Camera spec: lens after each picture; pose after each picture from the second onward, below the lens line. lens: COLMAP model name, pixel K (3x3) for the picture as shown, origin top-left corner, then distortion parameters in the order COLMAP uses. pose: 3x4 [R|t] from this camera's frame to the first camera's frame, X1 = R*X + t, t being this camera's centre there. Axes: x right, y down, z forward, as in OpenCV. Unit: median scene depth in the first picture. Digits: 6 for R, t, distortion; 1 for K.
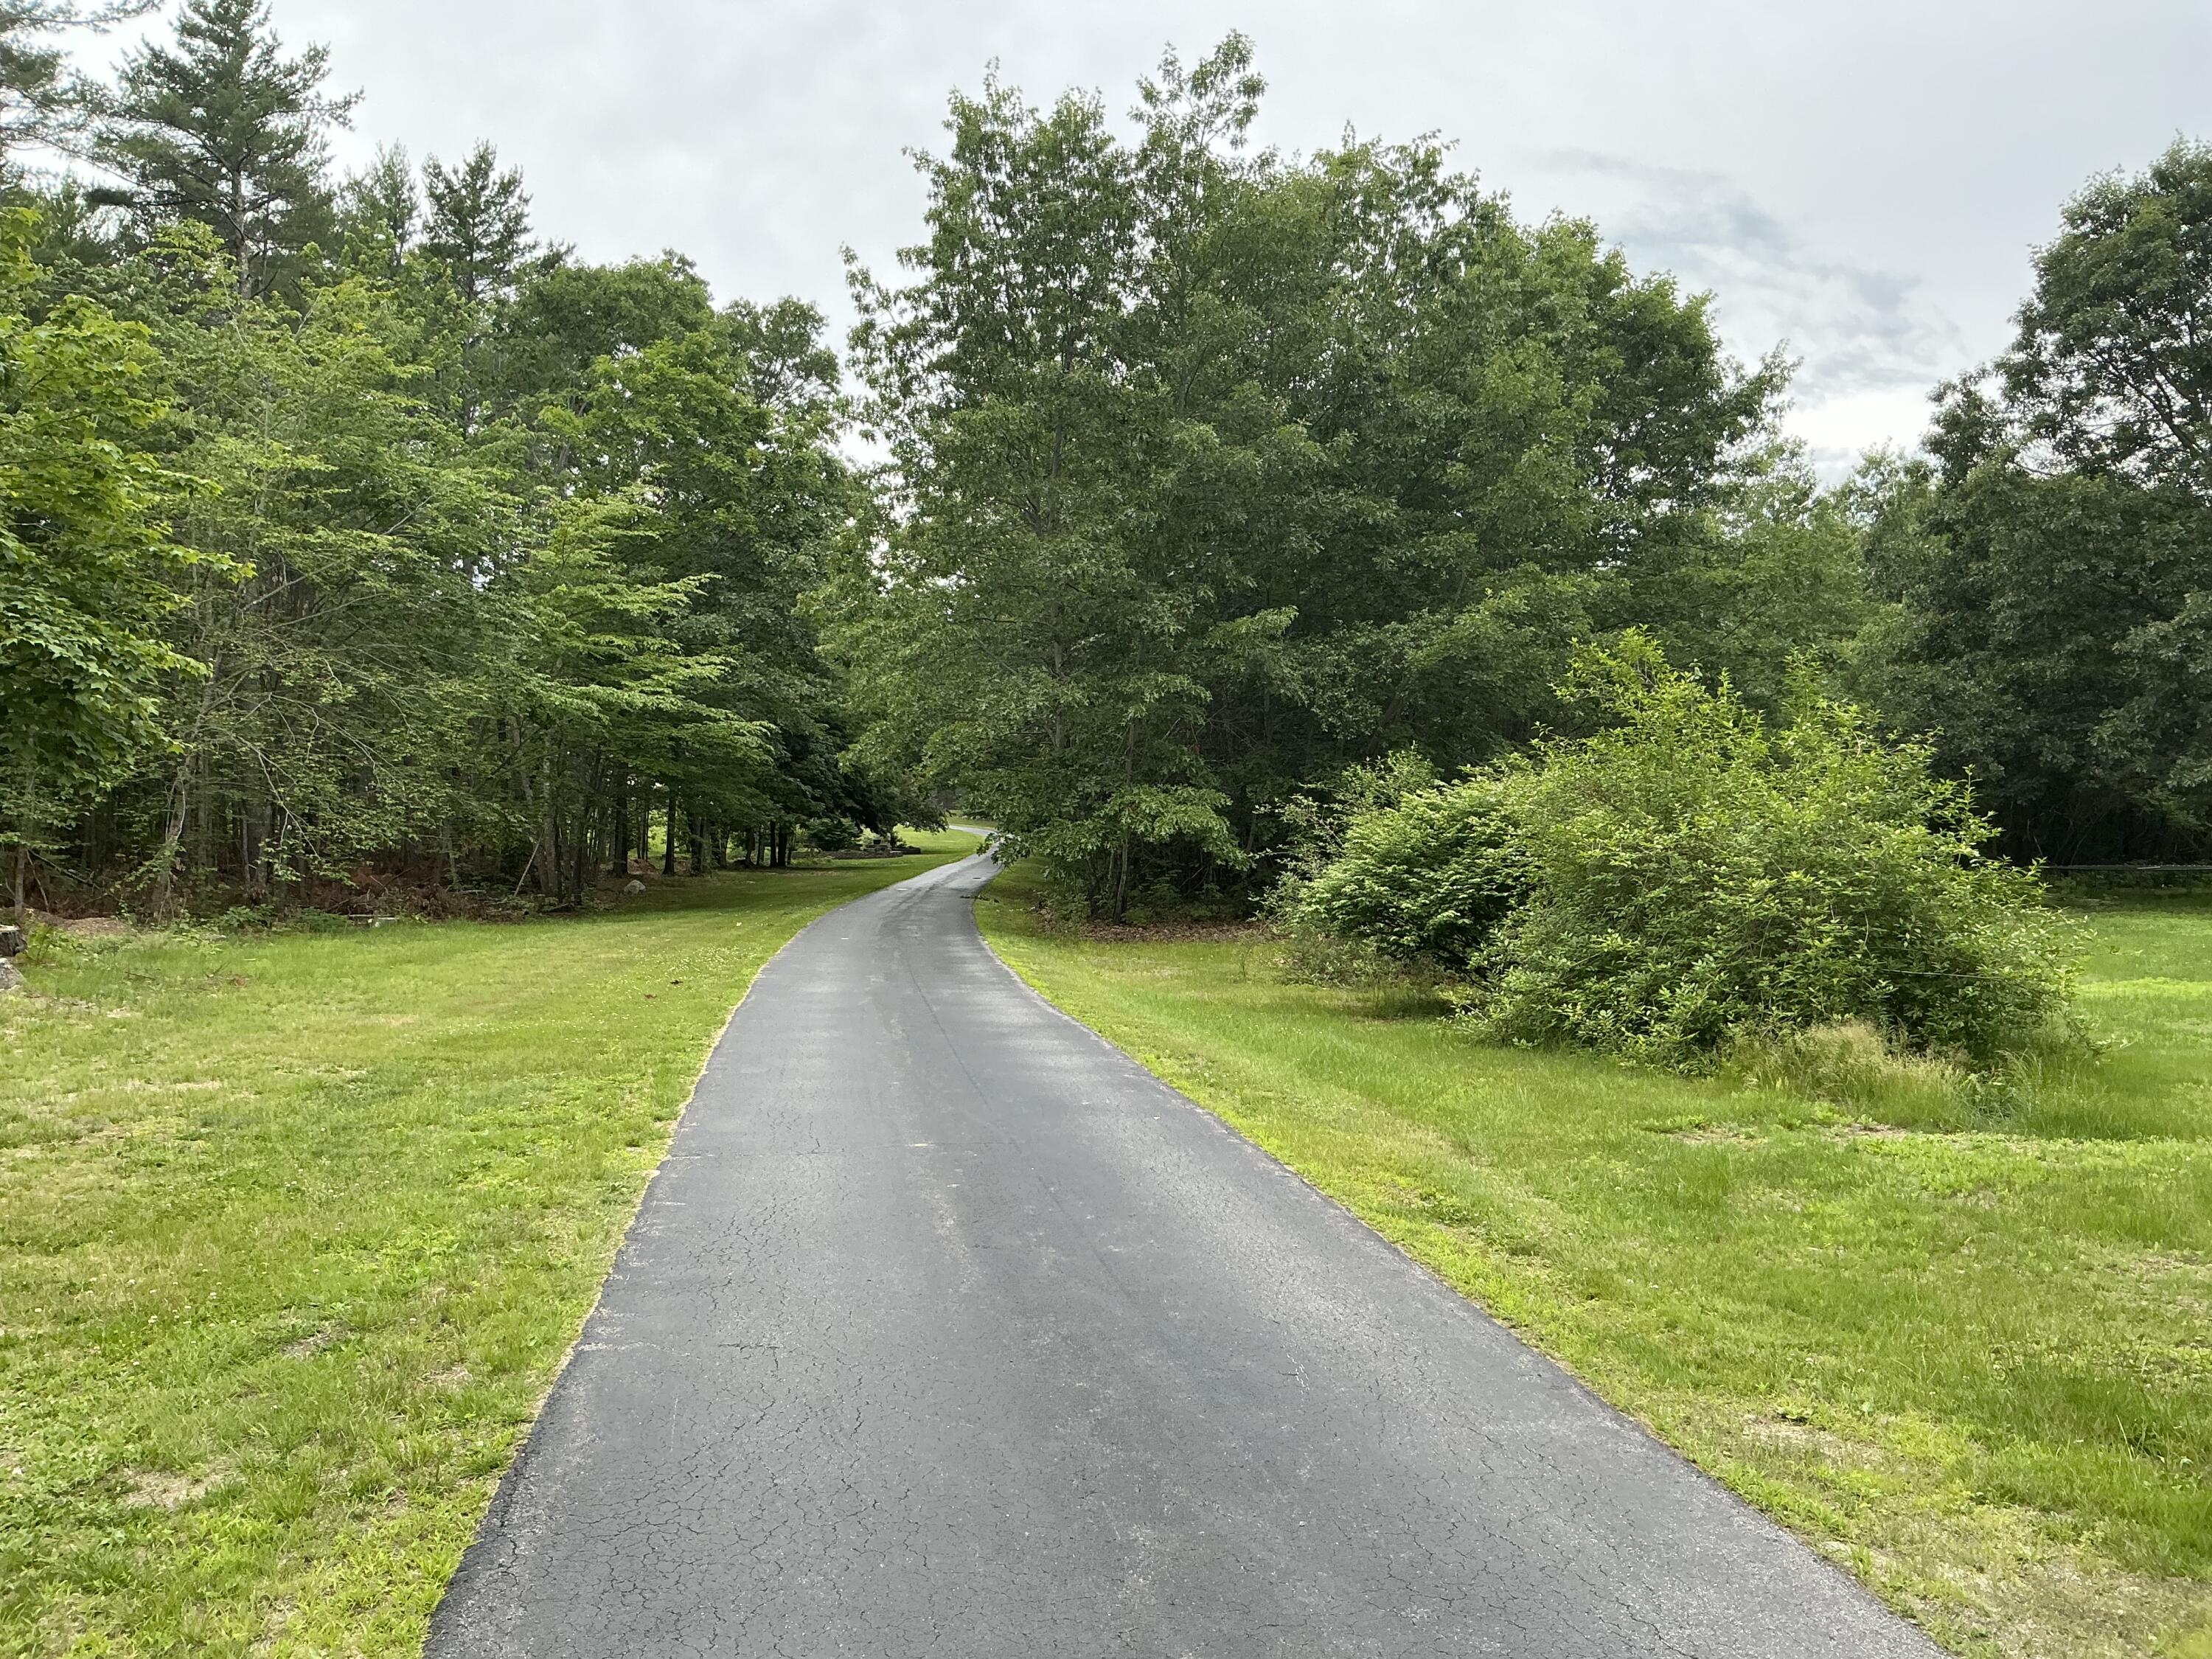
lens RADIAL K [[1814.7, 0, 1104.7], [0, 1814.7, 761.2], [0, 0, 1]] dist [0.055333, -0.128411]
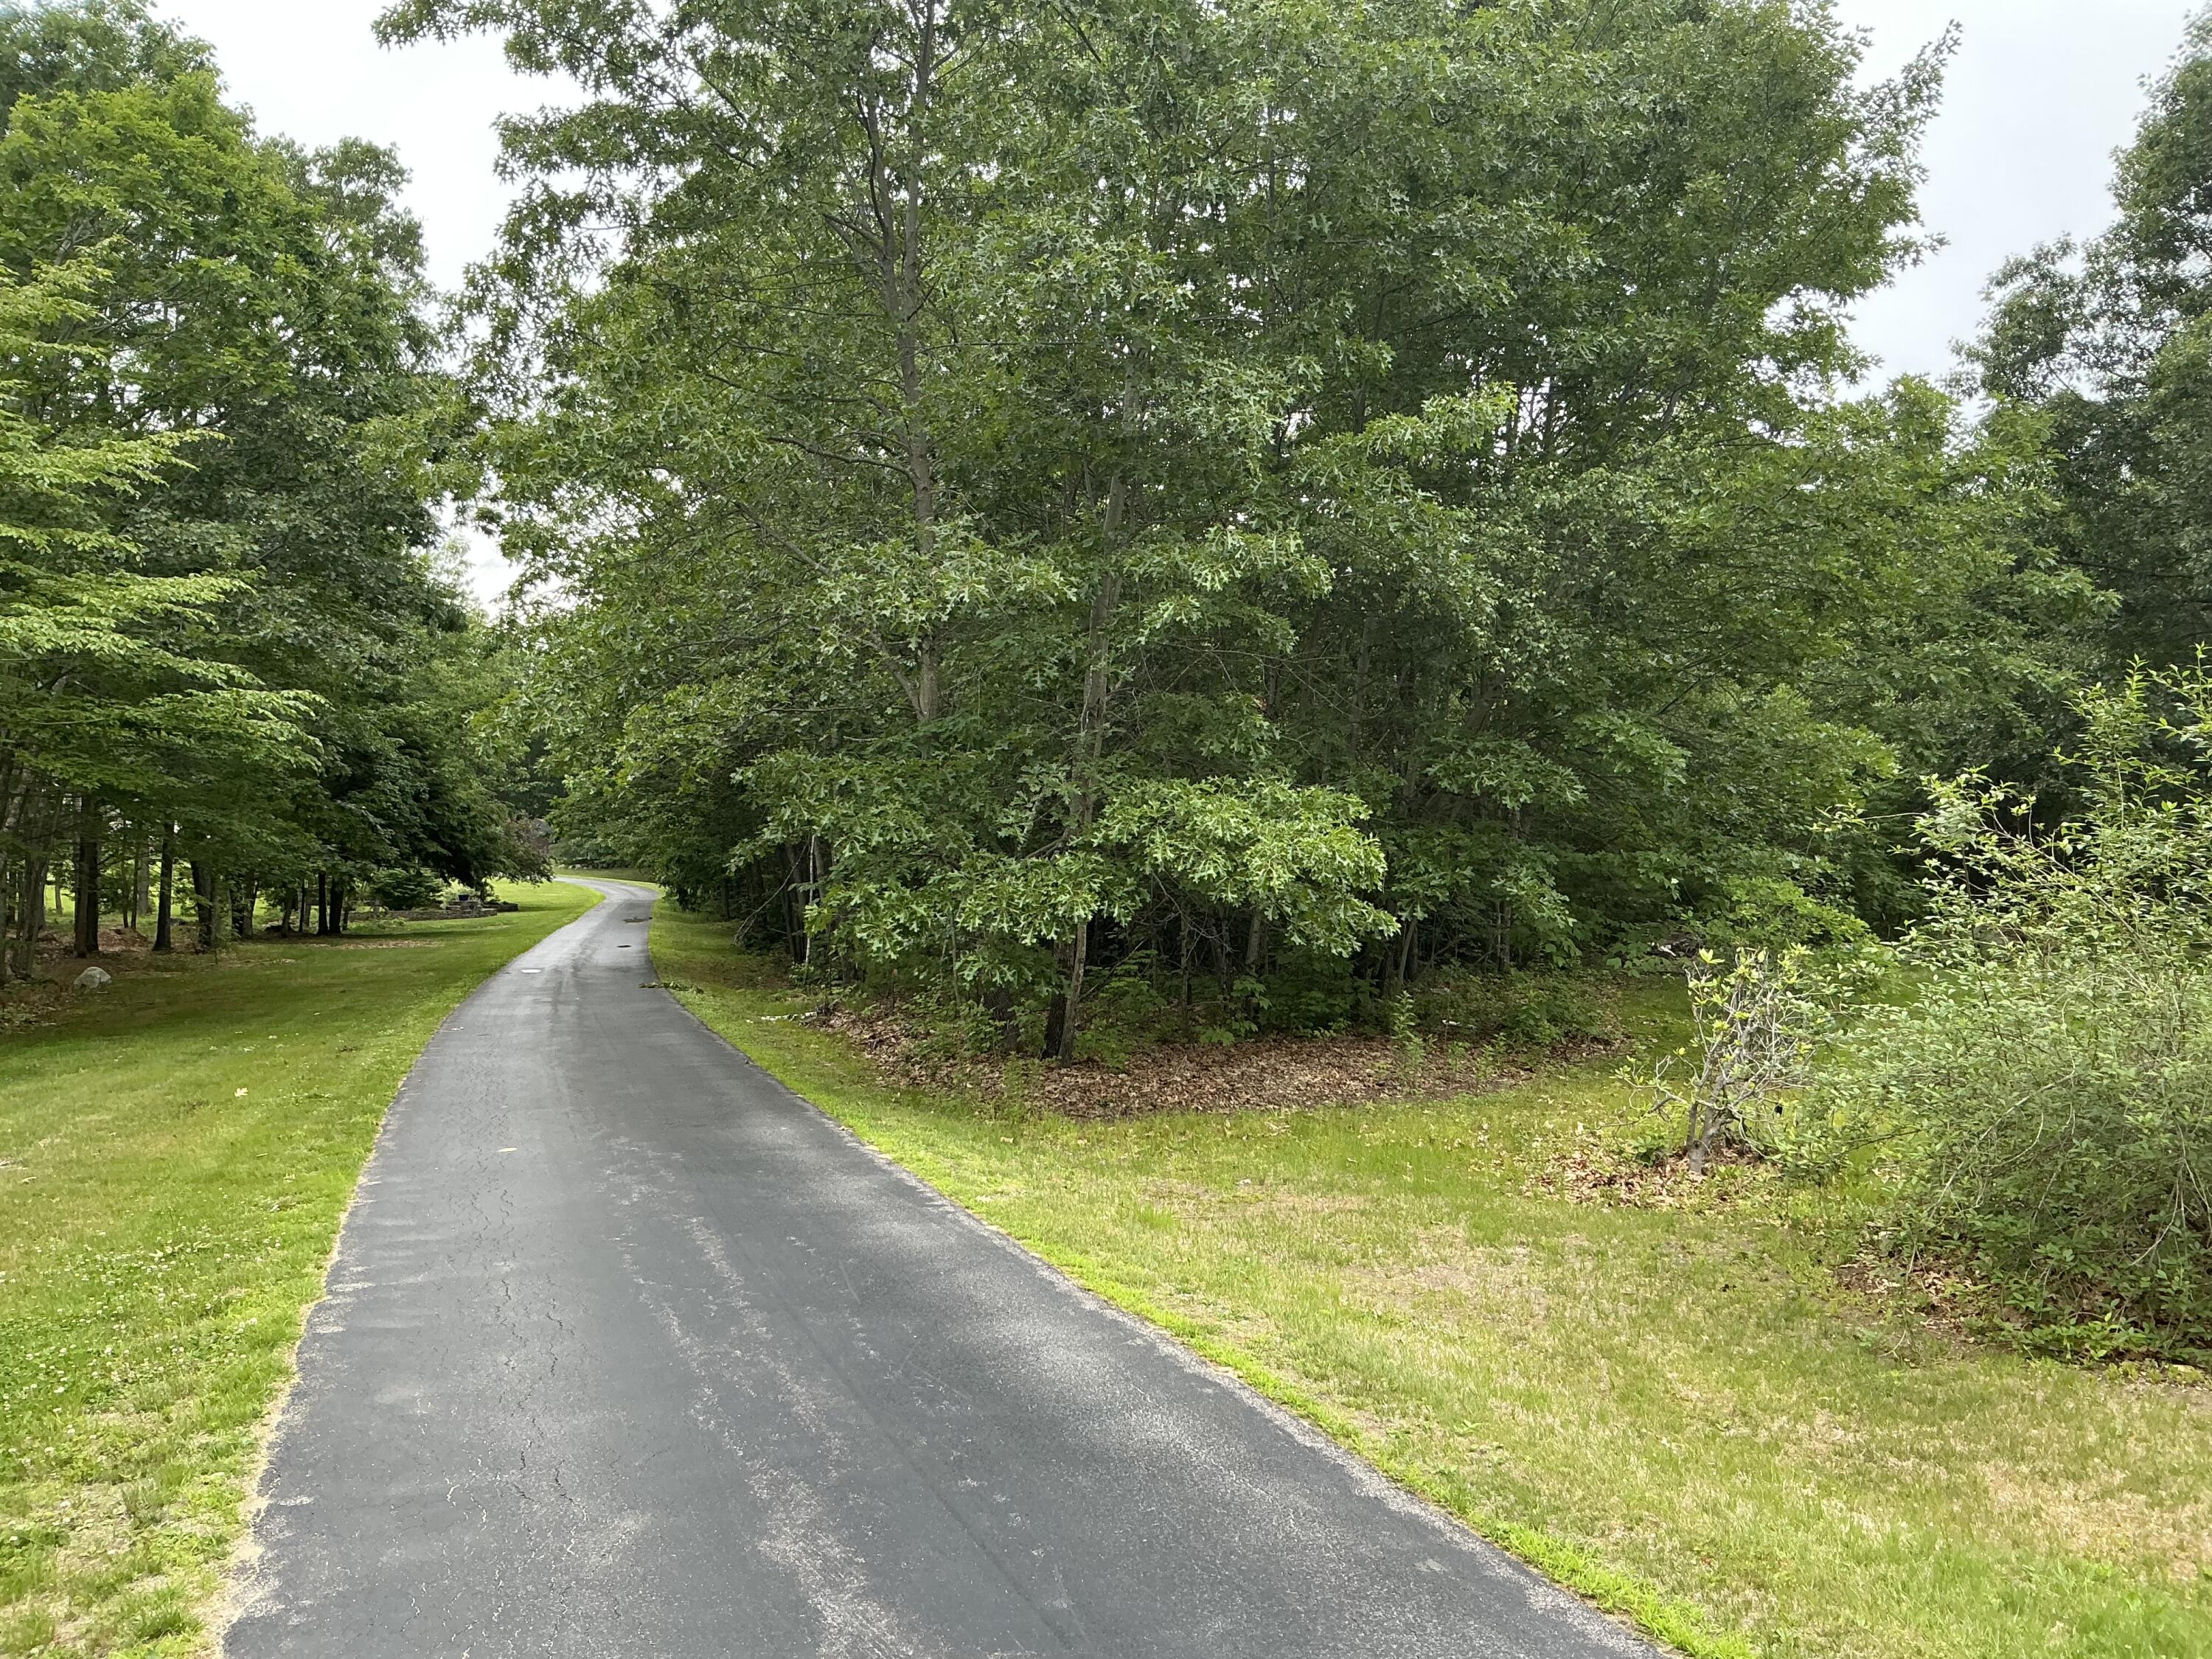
lens RADIAL K [[1814.7, 0, 1104.7], [0, 1814.7, 761.2], [0, 0, 1]] dist [0.055333, -0.128411]
pose [[0.975266, 0.001118, 0.221030, -0.064859], [0.004469, 0.999683, -0.024775, 0.013379], [-0.220988, 0.025150, 0.974952, 0.365229]]
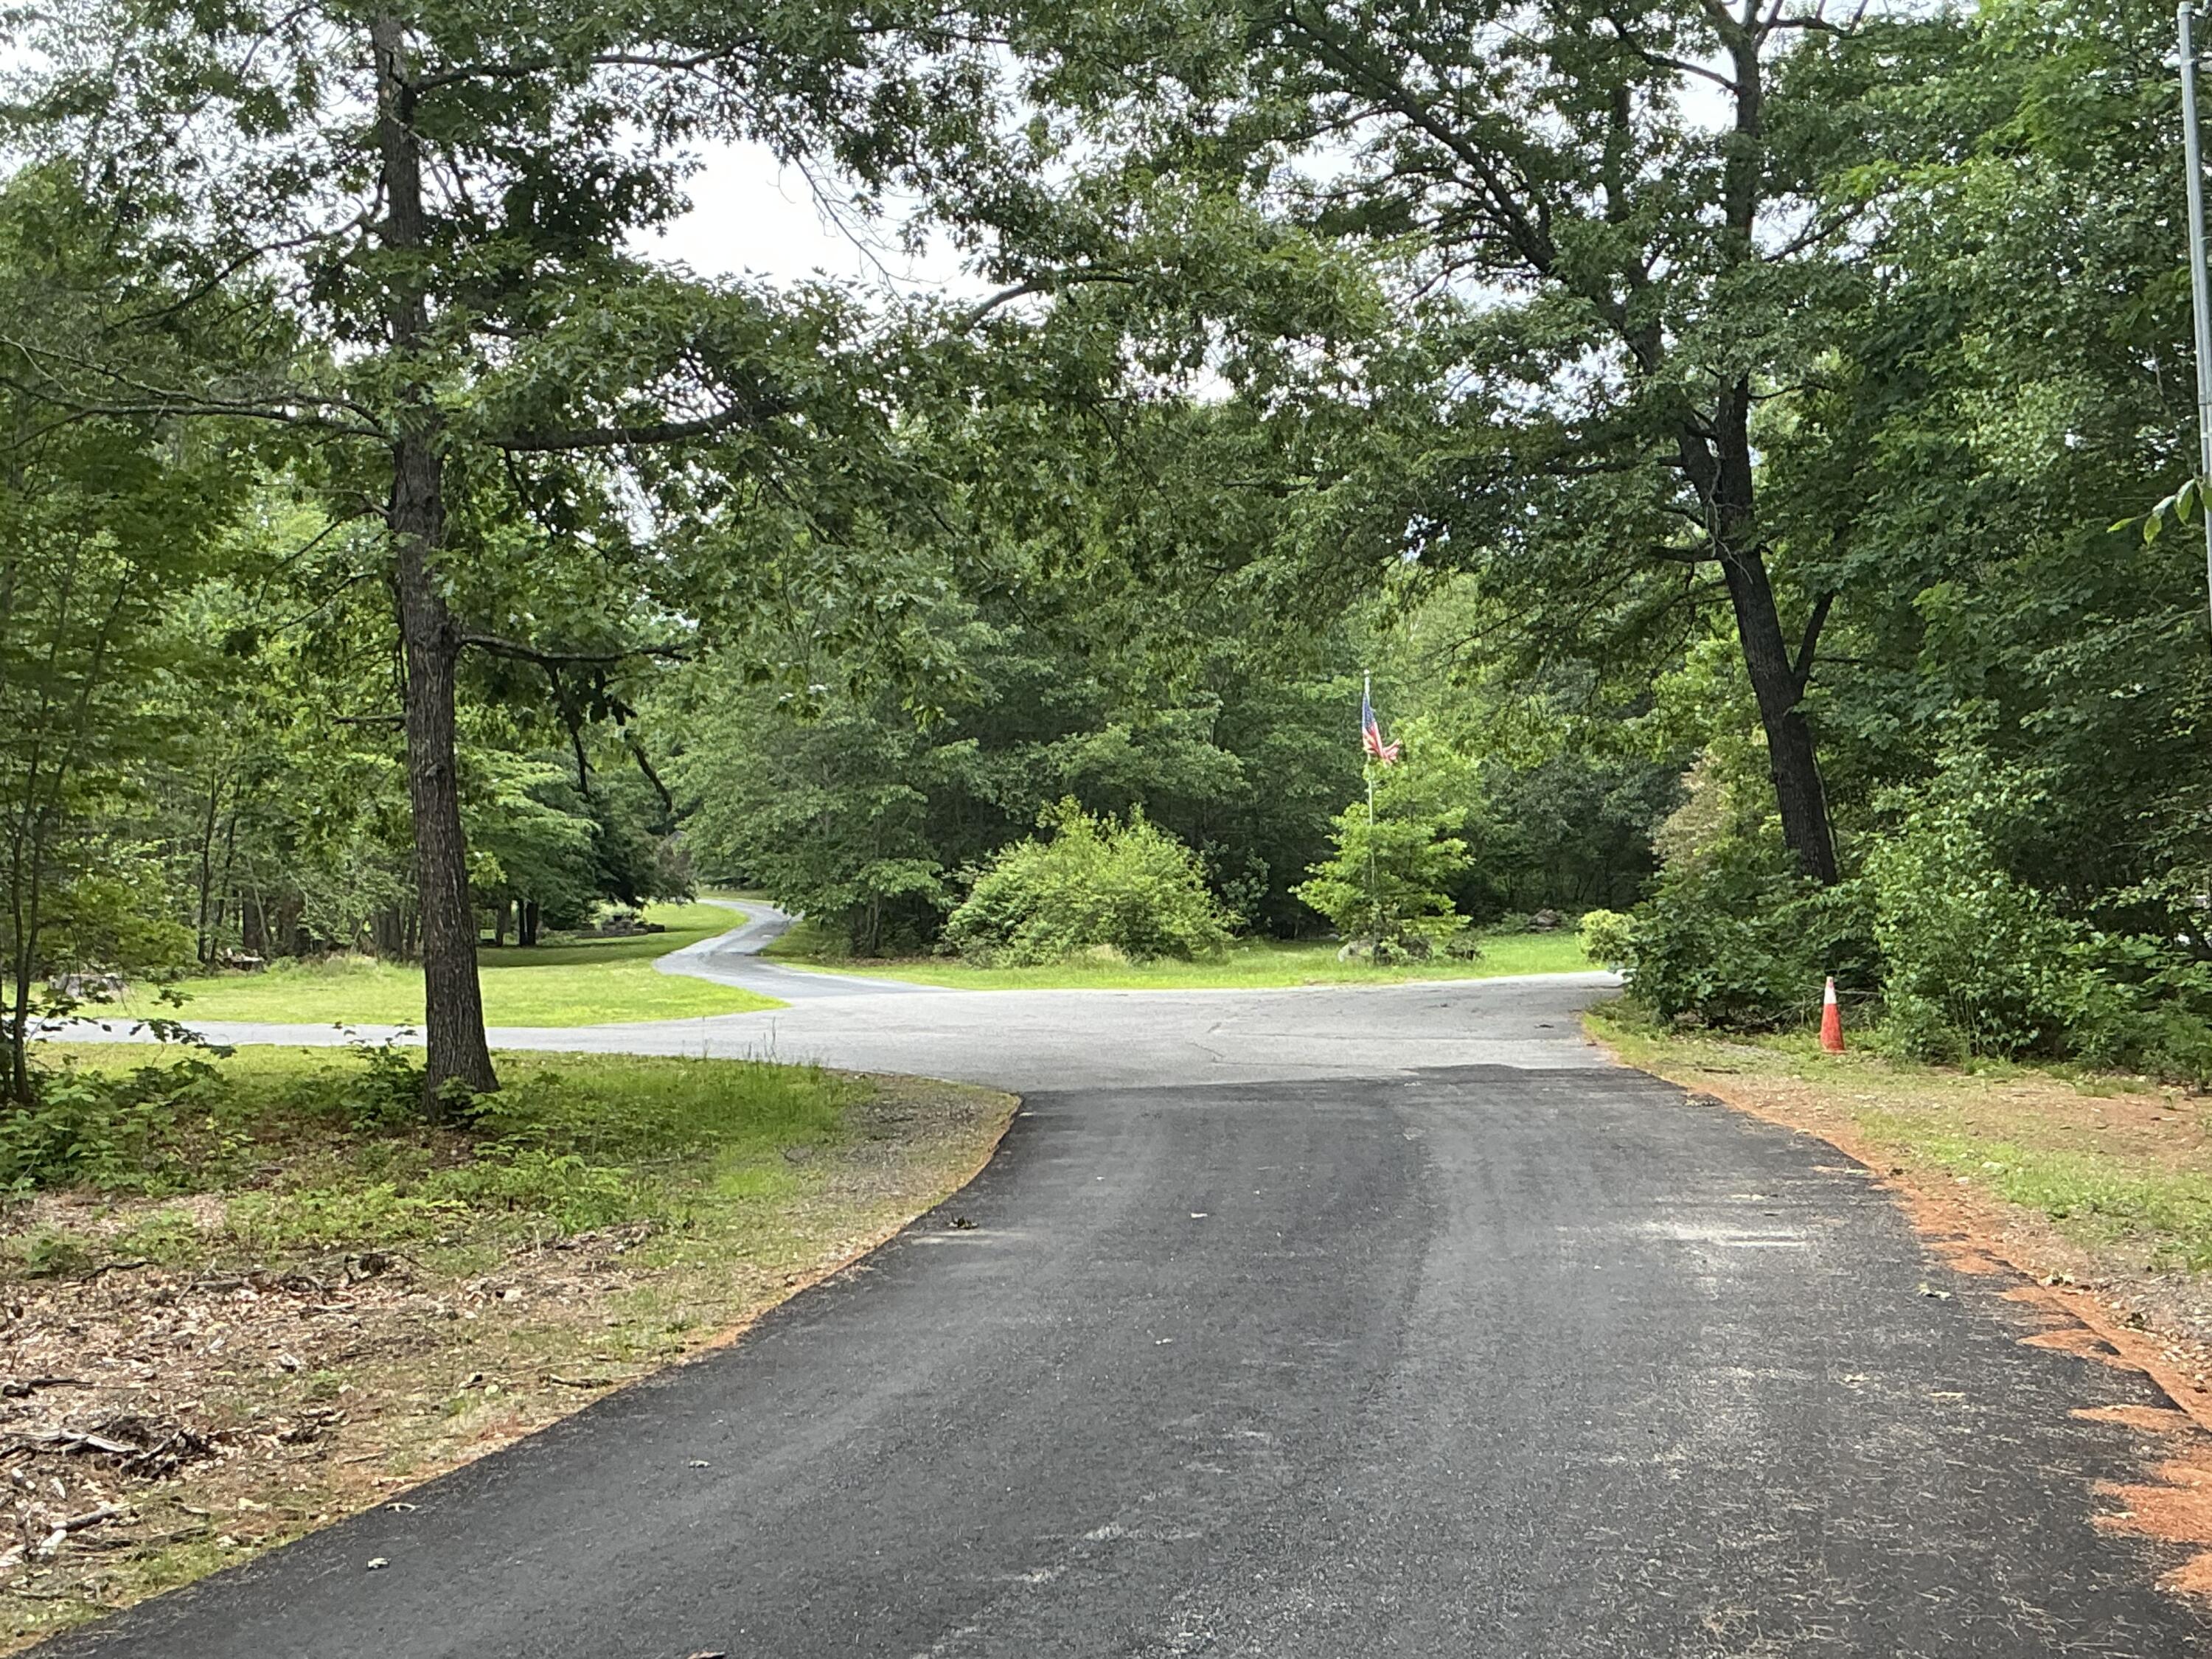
lens RADIAL K [[2982.1, 0, 1106.0], [0, 2982.1, 829.5], [0, 0, 1]] dist [0.004744, 0.001874]
pose [[0.997383, -0.029049, 0.066208, 0.027098], [0.028087, 0.999487, 0.015405, -0.028378], [-0.066621, -0.013505, 0.997687, -0.940250]]
